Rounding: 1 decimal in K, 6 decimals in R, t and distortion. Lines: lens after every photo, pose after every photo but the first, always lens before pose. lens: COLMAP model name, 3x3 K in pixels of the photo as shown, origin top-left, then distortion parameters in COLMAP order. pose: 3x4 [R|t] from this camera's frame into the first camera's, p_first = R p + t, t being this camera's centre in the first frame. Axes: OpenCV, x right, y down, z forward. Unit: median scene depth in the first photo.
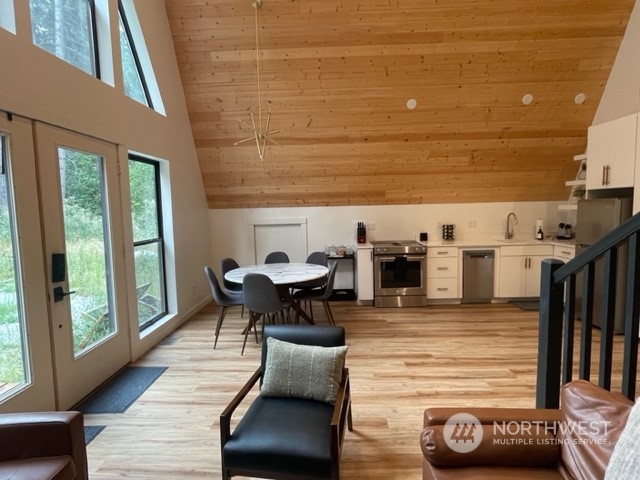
lens RADIAL K [[346.3, 0, 321.3], [0, 346.3, 237.3], [0, 0, 1]] dist [-0.002764, -0.000406]
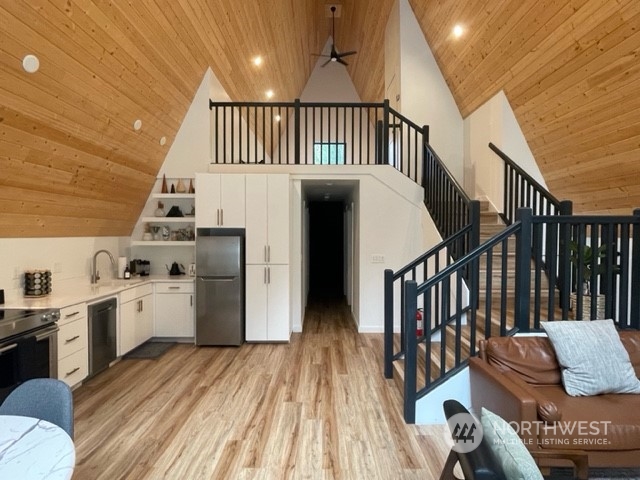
lens RADIAL K [[346.3, 0, 321.3], [0, 346.3, 237.3], [0, 0, 1]] dist [-0.002764, -0.000406]
pose [[-0.029683, 0.013484, 0.999468, -0.365788], [0.084021, 0.996404, -0.010947, -0.062617], [-0.996022, 0.083651, -0.030709, 0.652457]]
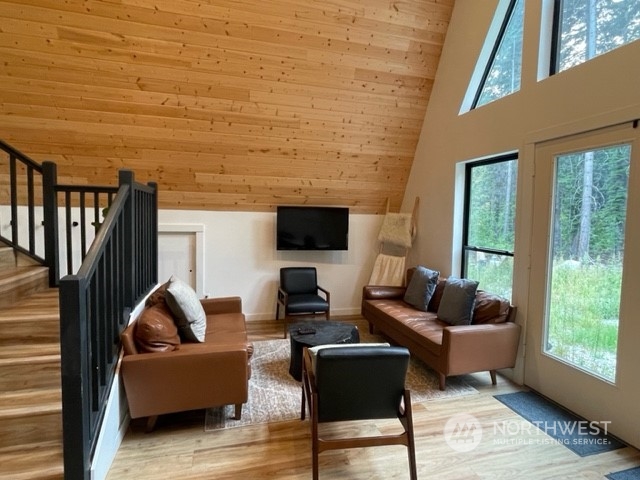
lens RADIAL K [[346.3, 0, 321.3], [0, 346.3, 237.3], [0, 0, 1]] dist [-0.002764, -0.000406]
pose [[-0.955745, 0.021368, -0.293418, 0.155943], [-0.023482, 0.988636, 0.148485, -0.075547], [0.293256, 0.148804, -0.944382, 0.901906]]
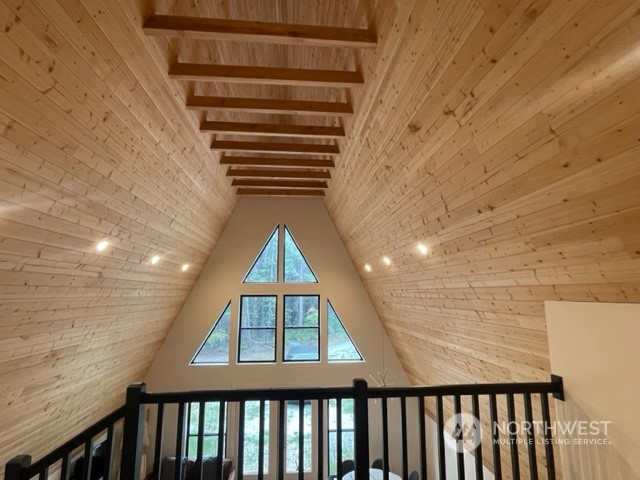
lens RADIAL K [[346.3, 0, 321.3], [0, 346.3, 237.3], [0, 0, 1]] dist [-0.002764, -0.000406]
pose [[0.109486, -0.137422, -0.984443, 1.475784], [-0.085221, 0.985452, -0.147041, -0.723086], [0.990328, 0.099994, 0.096182, 0.527823]]
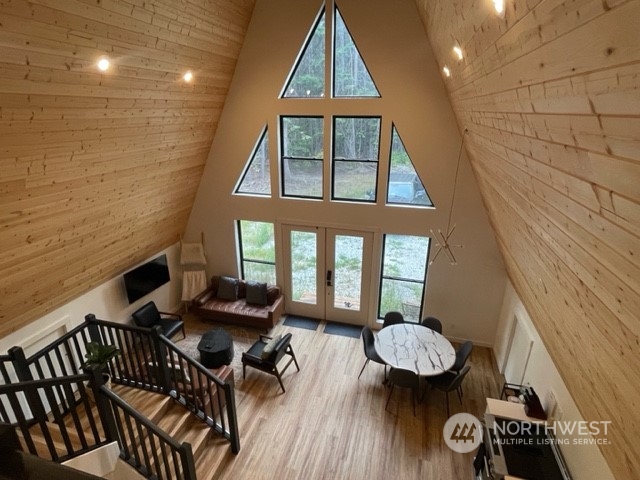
lens RADIAL K [[346.3, 0, 321.3], [0, 346.3, 237.3], [0, 0, 1]] dist [-0.002764, -0.000406]
pose [[-0.235176, 0.356437, -0.904237, 0.997046], [-0.083107, 0.919549, 0.384087, -0.754509], [0.968393, 0.165477, -0.186634, 0.839478]]
